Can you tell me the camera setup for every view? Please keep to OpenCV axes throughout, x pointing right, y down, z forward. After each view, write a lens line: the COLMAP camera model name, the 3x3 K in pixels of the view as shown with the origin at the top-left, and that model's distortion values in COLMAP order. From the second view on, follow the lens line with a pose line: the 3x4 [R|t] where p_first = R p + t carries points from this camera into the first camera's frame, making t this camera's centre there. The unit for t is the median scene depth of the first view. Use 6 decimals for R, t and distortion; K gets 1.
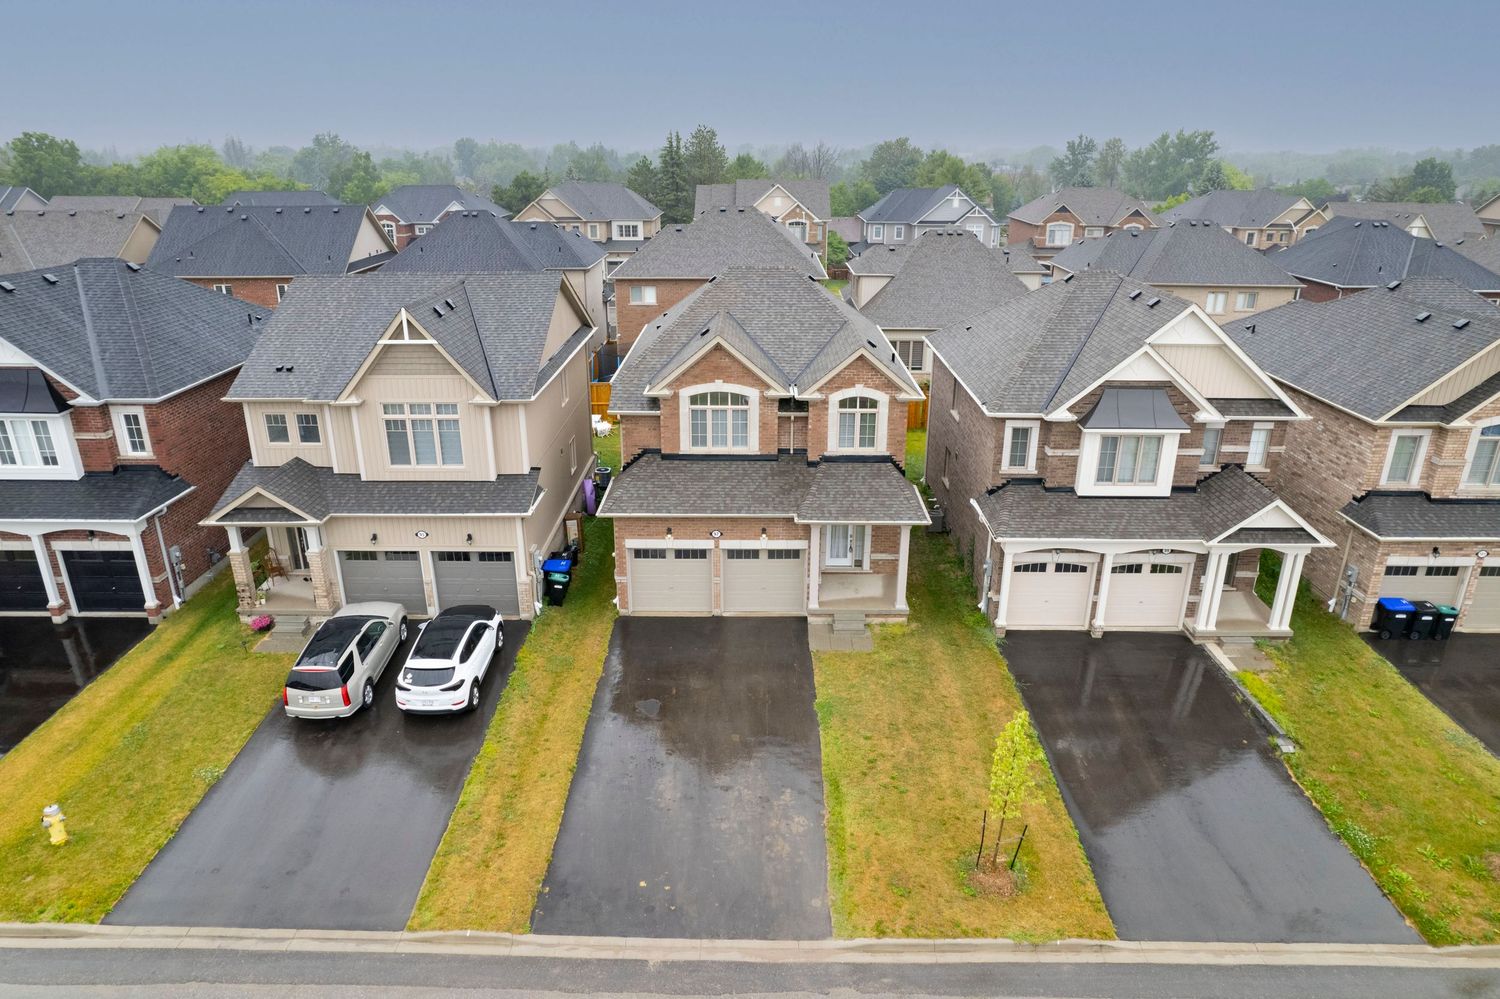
lens RADIAL K [[943.8, 0, 750.0], [0, 943.8, 499.5], [0, 0, 1]] dist [-0.005564, 0.001623]
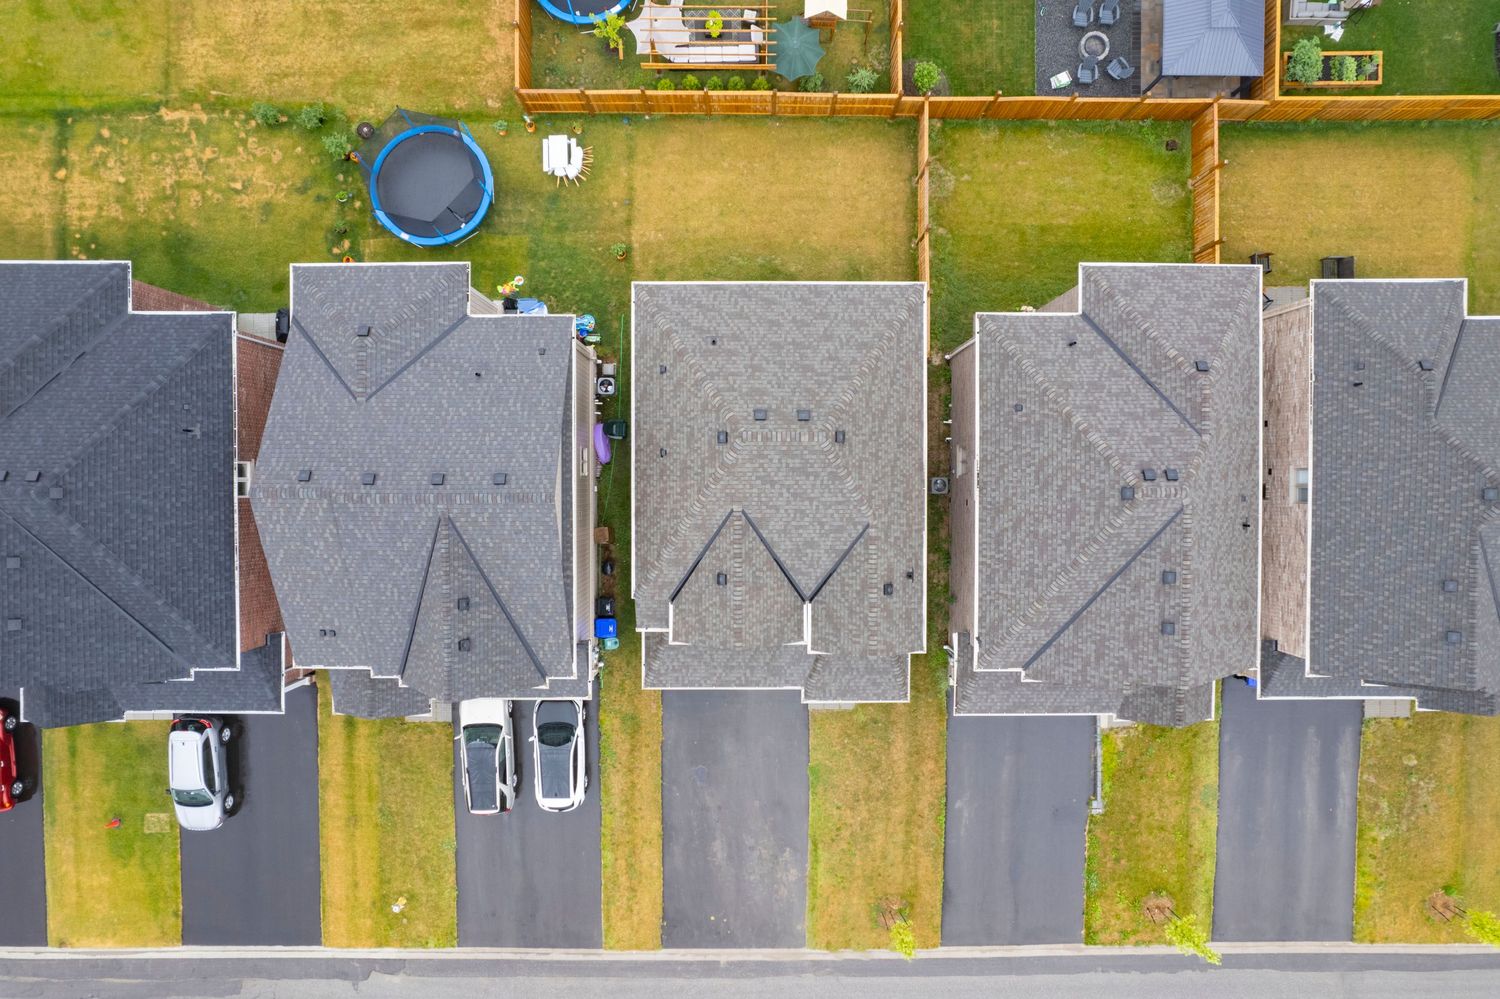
lens RADIAL K [[943.8, 0, 750.0], [0, 943.8, 499.5], [0, 0, 1]] dist [-0.005564, 0.001623]
pose [[0.999948, -0.009844, 0.002741, -0.031739], [0.000787, 0.341588, 0.939849, -1.768673], [-0.010188, -0.939798, 0.341578, 1.156295]]
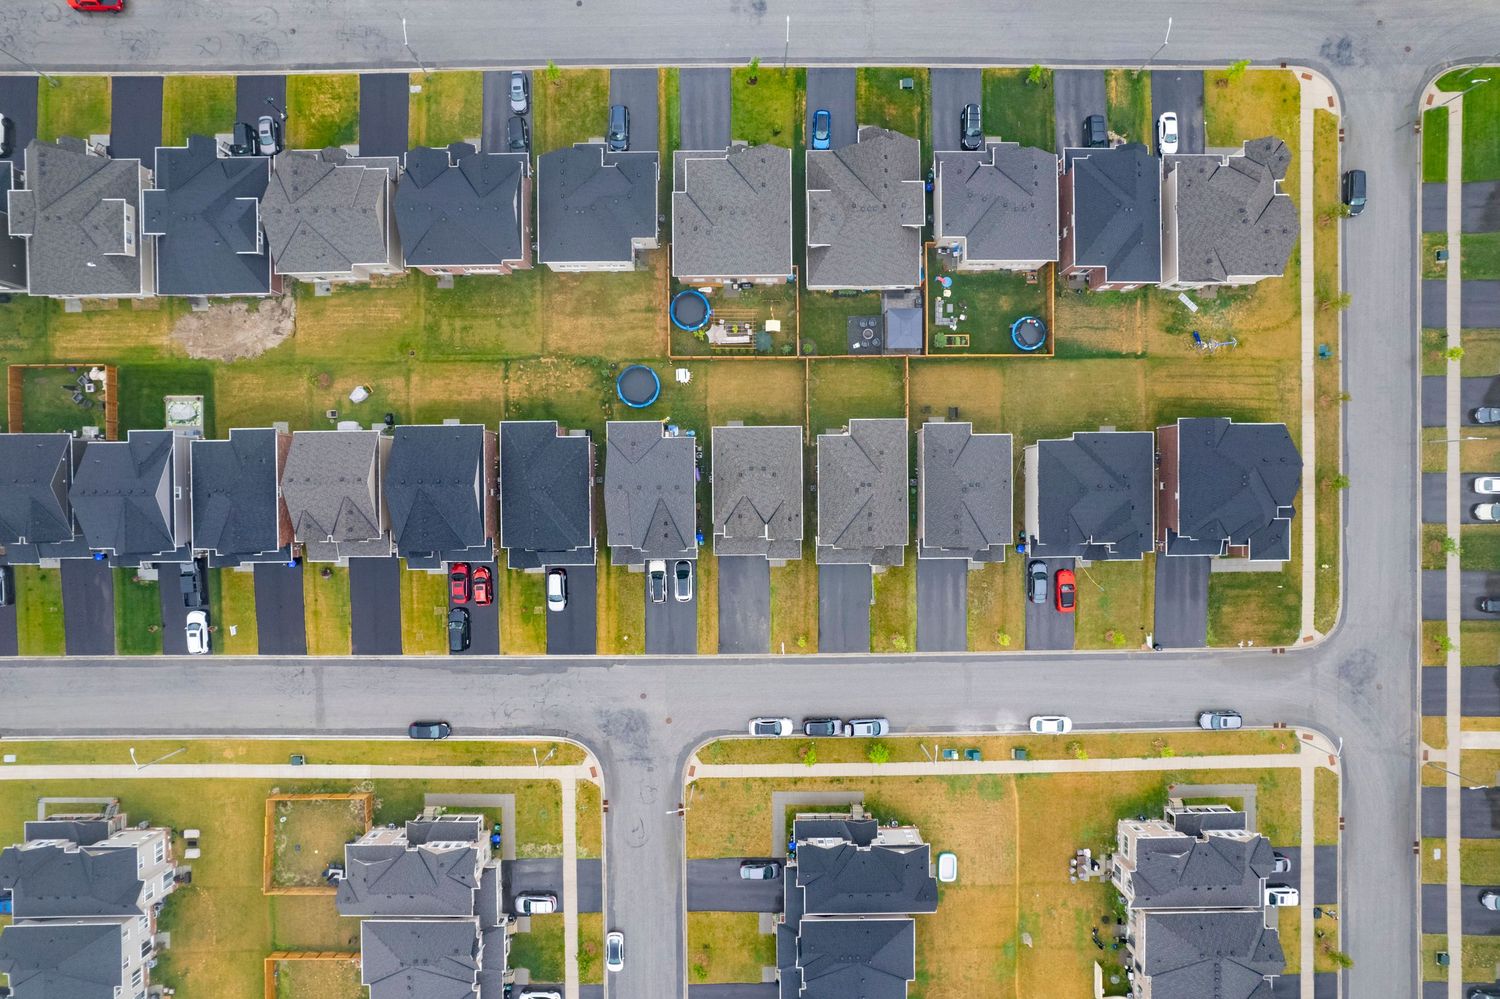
lens RADIAL K [[943.8, 0, 750.0], [0, 943.8, 499.5], [0, 0, 1]] dist [-0.005564, 0.001623]
pose [[0.999845, -0.017347, 0.002912, -0.034871], [0.003240, 0.344325, 0.938845, -5.144982], [-0.017289, -0.938690, 0.344328, -0.125584]]
